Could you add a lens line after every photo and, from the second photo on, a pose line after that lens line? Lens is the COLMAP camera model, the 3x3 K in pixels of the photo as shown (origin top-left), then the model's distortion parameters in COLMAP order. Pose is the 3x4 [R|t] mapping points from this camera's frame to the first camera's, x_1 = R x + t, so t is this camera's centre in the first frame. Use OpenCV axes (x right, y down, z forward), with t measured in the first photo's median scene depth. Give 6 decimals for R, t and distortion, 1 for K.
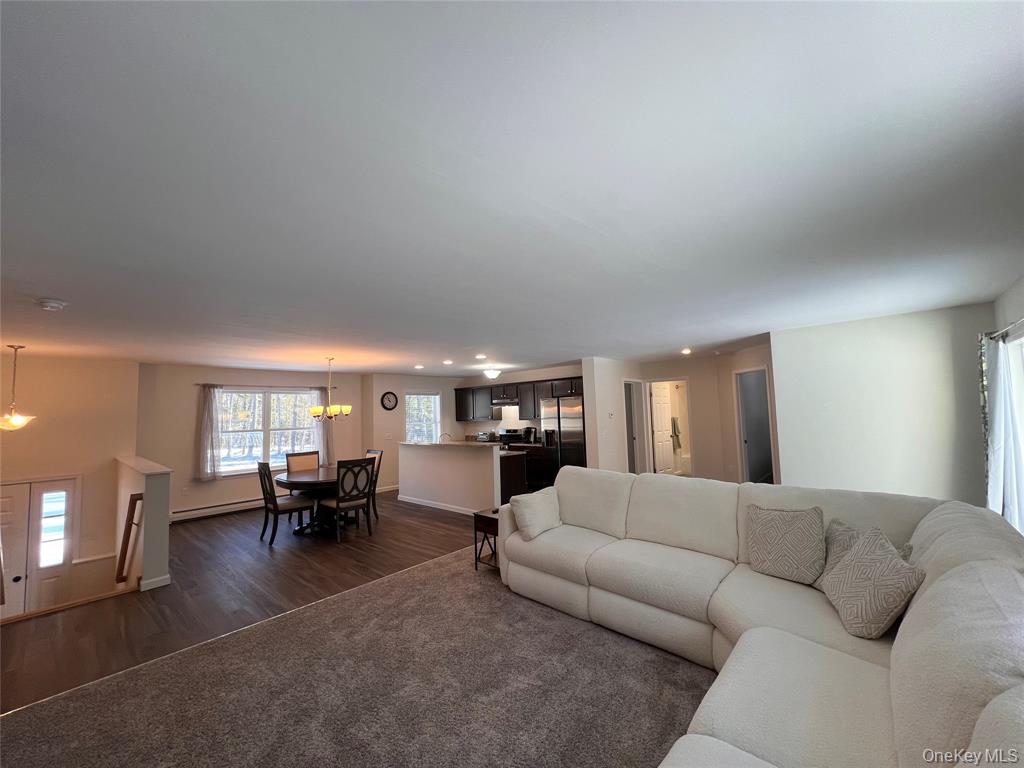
lens RADIAL K [[408.2, 0, 510.8], [0, 408.2, 383.6], [0, 0, 1]] dist [-0.000338, 0.000159]
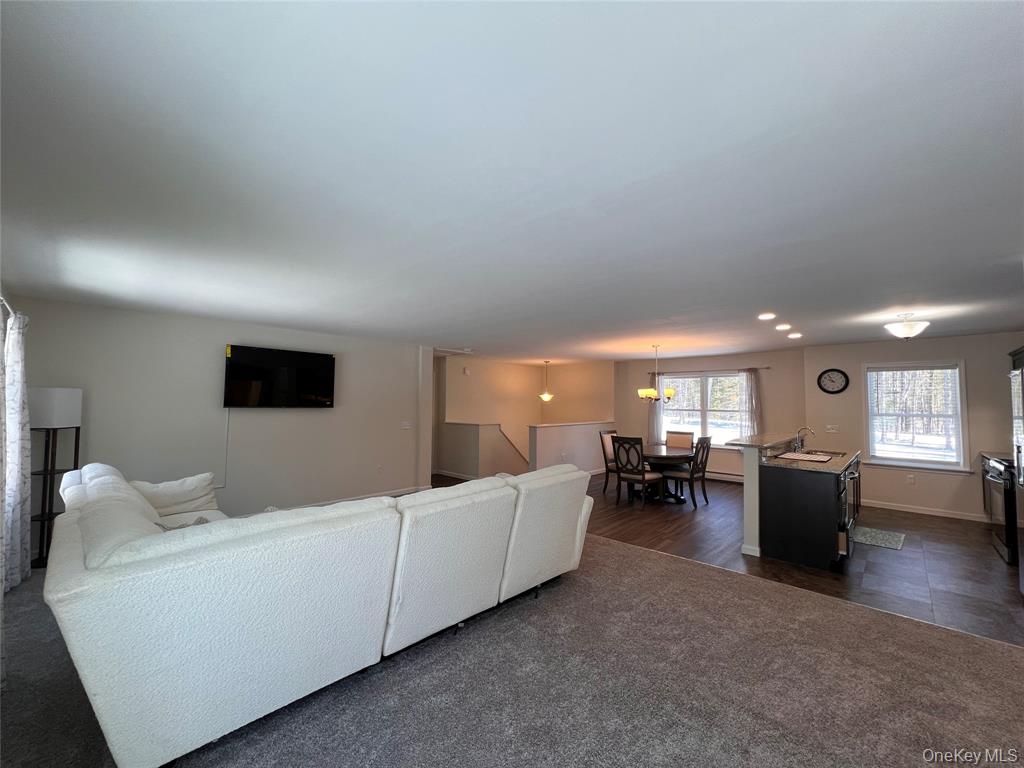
lens RADIAL K [[408.2, 0, 510.8], [0, 408.2, 383.6], [0, 0, 1]] dist [-0.000338, 0.000159]
pose [[-0.009057, -0.012358, -0.999883, 0.574809], [0.062624, 0.997954, -0.012901, 0.024716], [0.997996, -0.062734, -0.008265, 0.535320]]
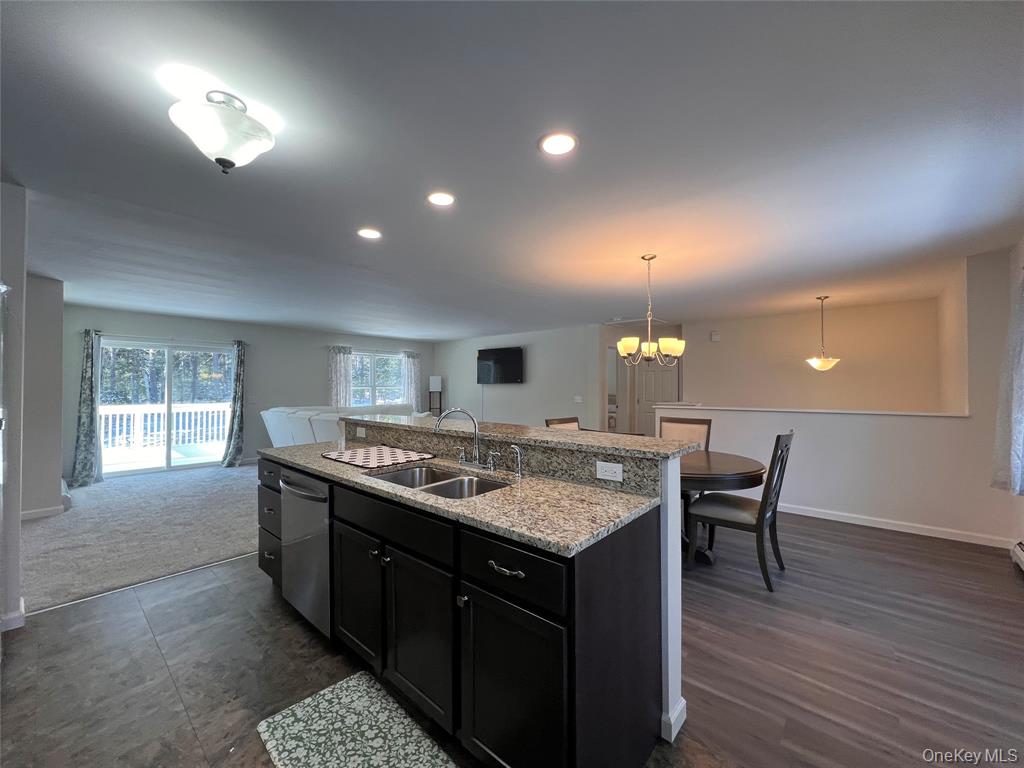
lens RADIAL K [[408.2, 0, 510.8], [0, 408.2, 383.6], [0, 0, 1]] dist [-0.000338, 0.000159]
pose [[-0.999310, 0.032329, -0.018305, -0.204071], [0.033692, 0.996238, -0.079838, 0.135263], [0.015655, -0.080400, -0.996640, 1.355817]]
